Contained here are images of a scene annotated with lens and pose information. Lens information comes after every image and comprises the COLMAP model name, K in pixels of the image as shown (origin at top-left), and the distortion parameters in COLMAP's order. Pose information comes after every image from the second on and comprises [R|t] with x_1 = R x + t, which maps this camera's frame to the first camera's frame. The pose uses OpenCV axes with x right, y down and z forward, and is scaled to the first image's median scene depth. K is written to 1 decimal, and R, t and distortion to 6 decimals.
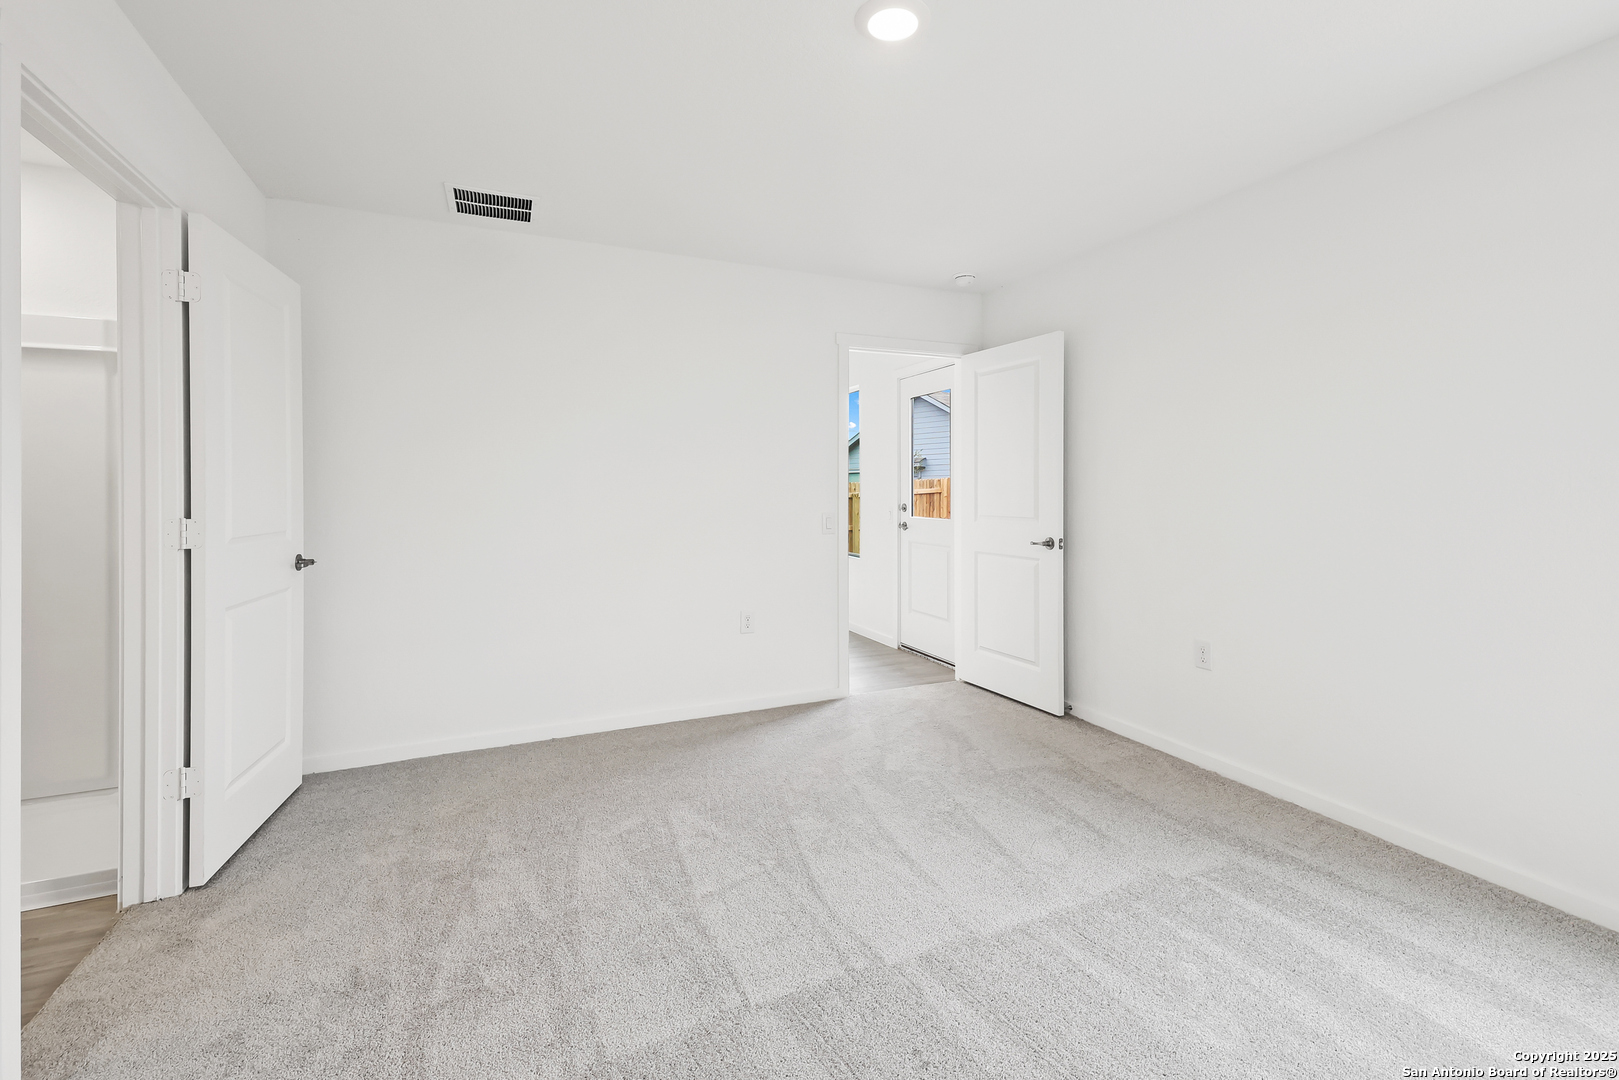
lens RADIAL K [[697.9, 0, 808.3], [0, 697.9, 498.8], [0, 0, 1]] dist [0.018368, 0.000019]
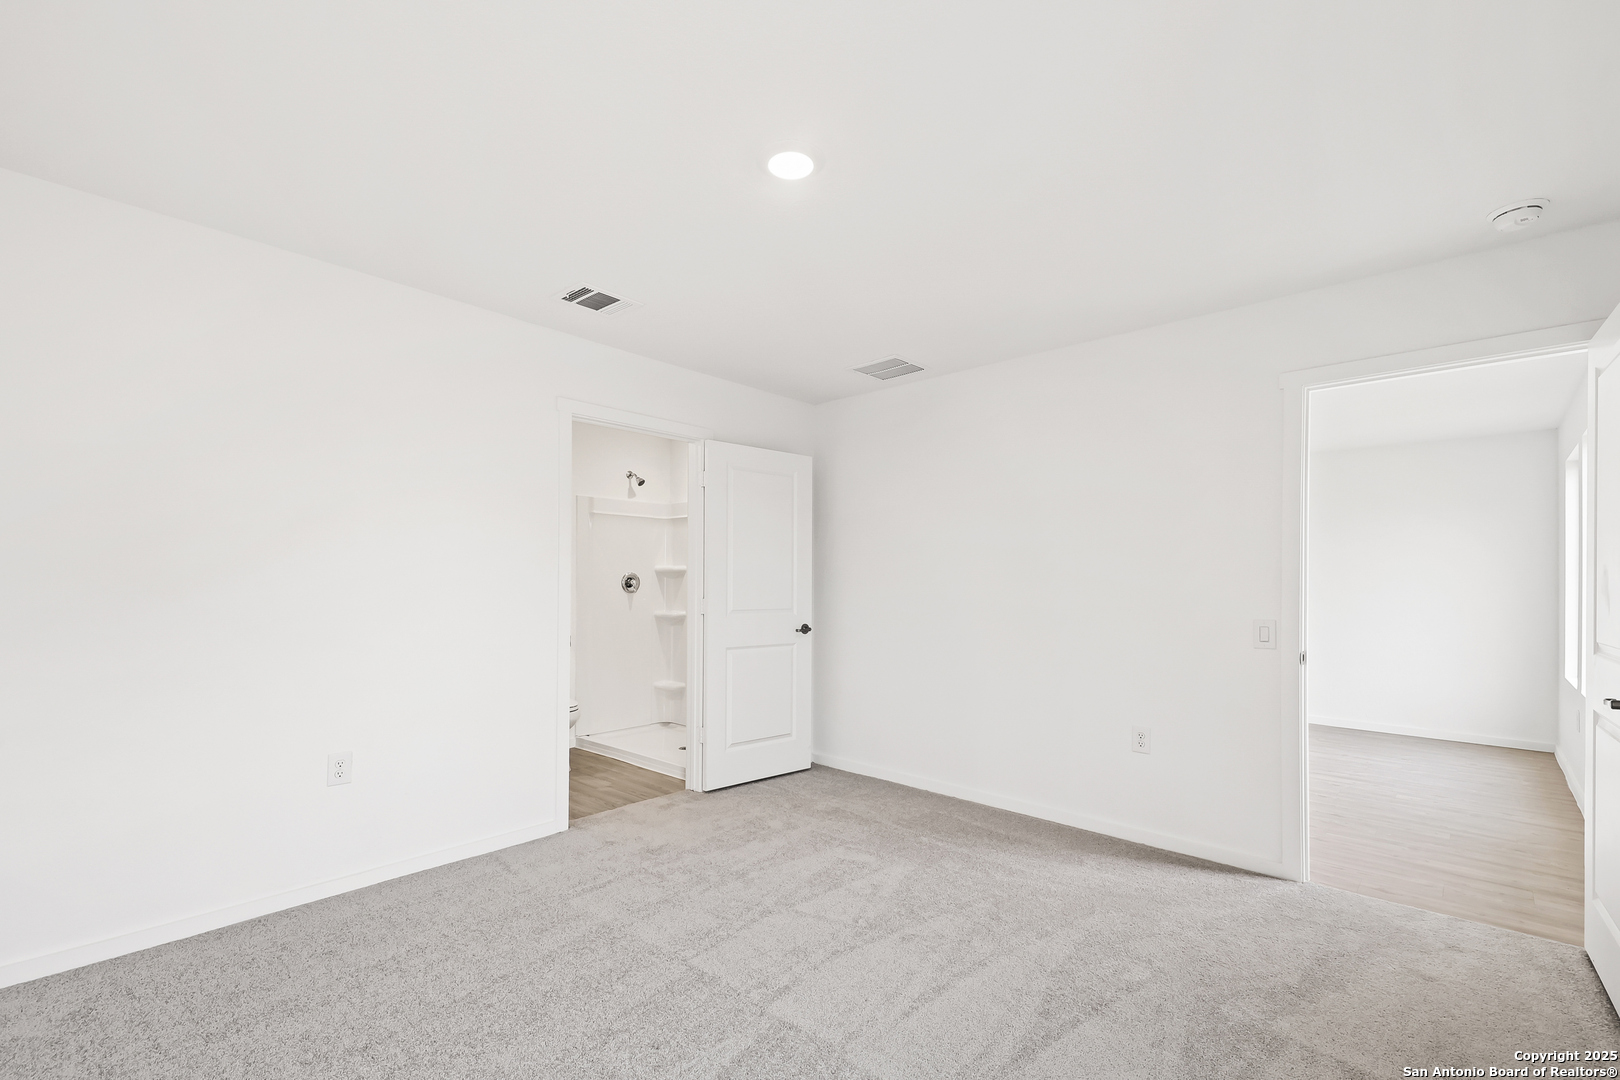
lens RADIAL K [[705.2, 0, 810.9], [0, 705.2, 567.3], [0, 0, 1]] dist [0.042908, -0.000057]
pose [[0.403613, -0.003245, -0.914924, 0.969629], [-0.006162, 0.999961, -0.006264, -0.050985], [0.914909, 0.008166, 0.403577, 0.451660]]
